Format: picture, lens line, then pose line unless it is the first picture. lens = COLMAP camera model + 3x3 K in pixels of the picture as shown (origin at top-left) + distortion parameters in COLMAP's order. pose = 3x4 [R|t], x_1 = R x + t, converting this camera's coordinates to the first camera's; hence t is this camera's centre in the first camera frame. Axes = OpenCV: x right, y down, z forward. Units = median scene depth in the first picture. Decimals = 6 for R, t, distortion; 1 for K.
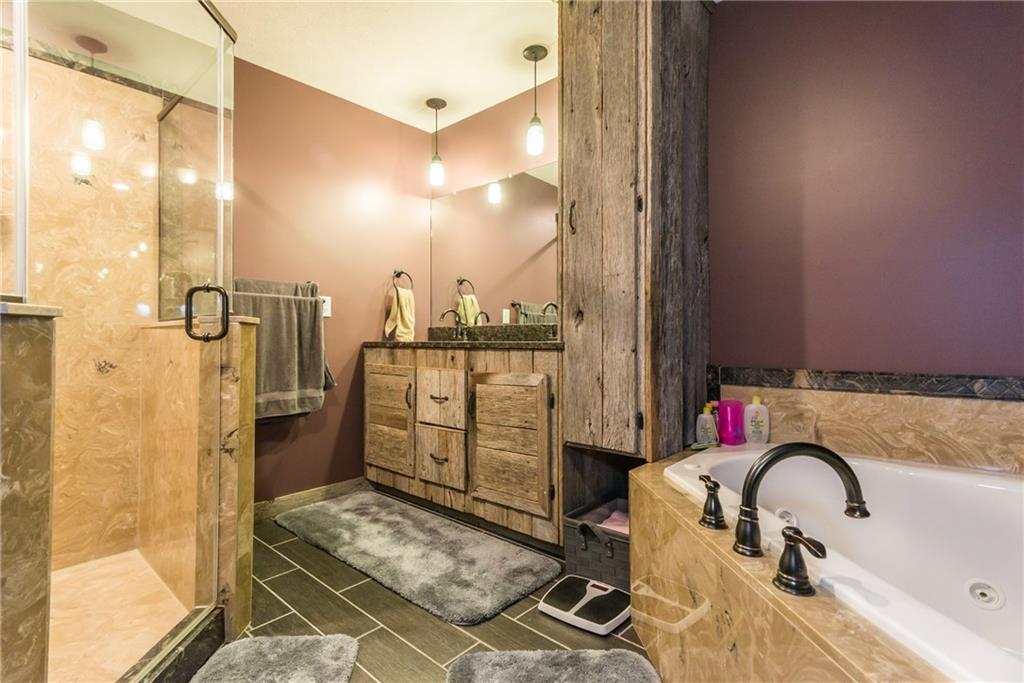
lens RADIAL K [[484.2, 0, 510.4], [0, 484.2, 339.7], [0, 0, 1]] dist [0.015130, 0.000649]
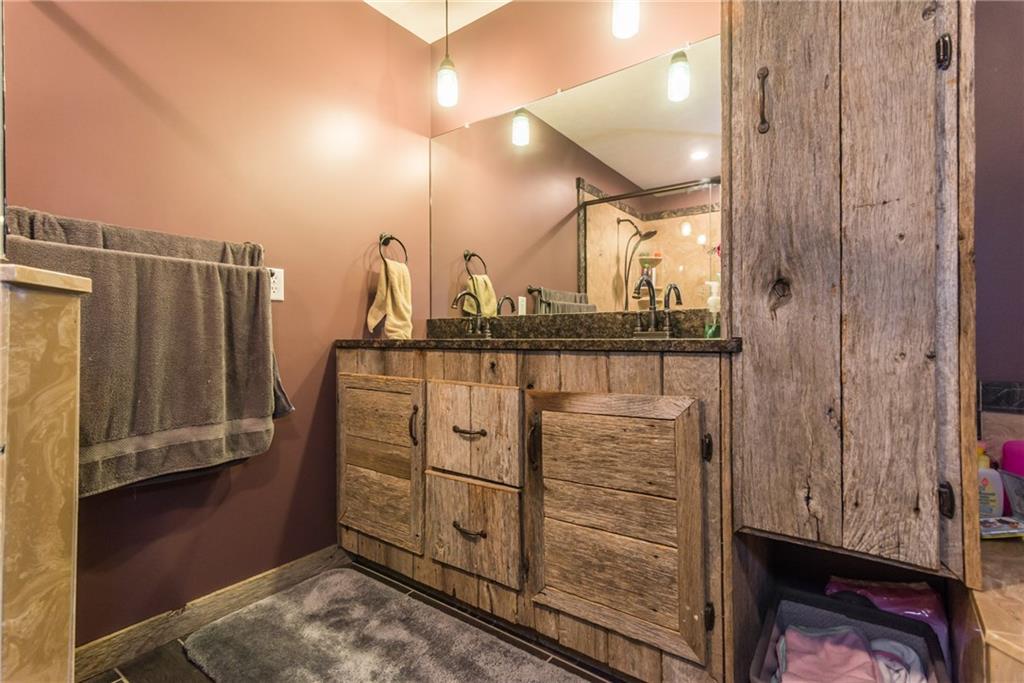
lens RADIAL K [[484.2, 0, 512.6], [0, 484.2, 338.5], [0, 0, 1]] dist [0.015130, 0.000649]
pose [[0.996096, -0.002736, 0.088239, -0.150690], [0.002518, 0.999994, 0.002574, 0.001941], [-0.088246, -0.002342, 0.996096, 0.399695]]
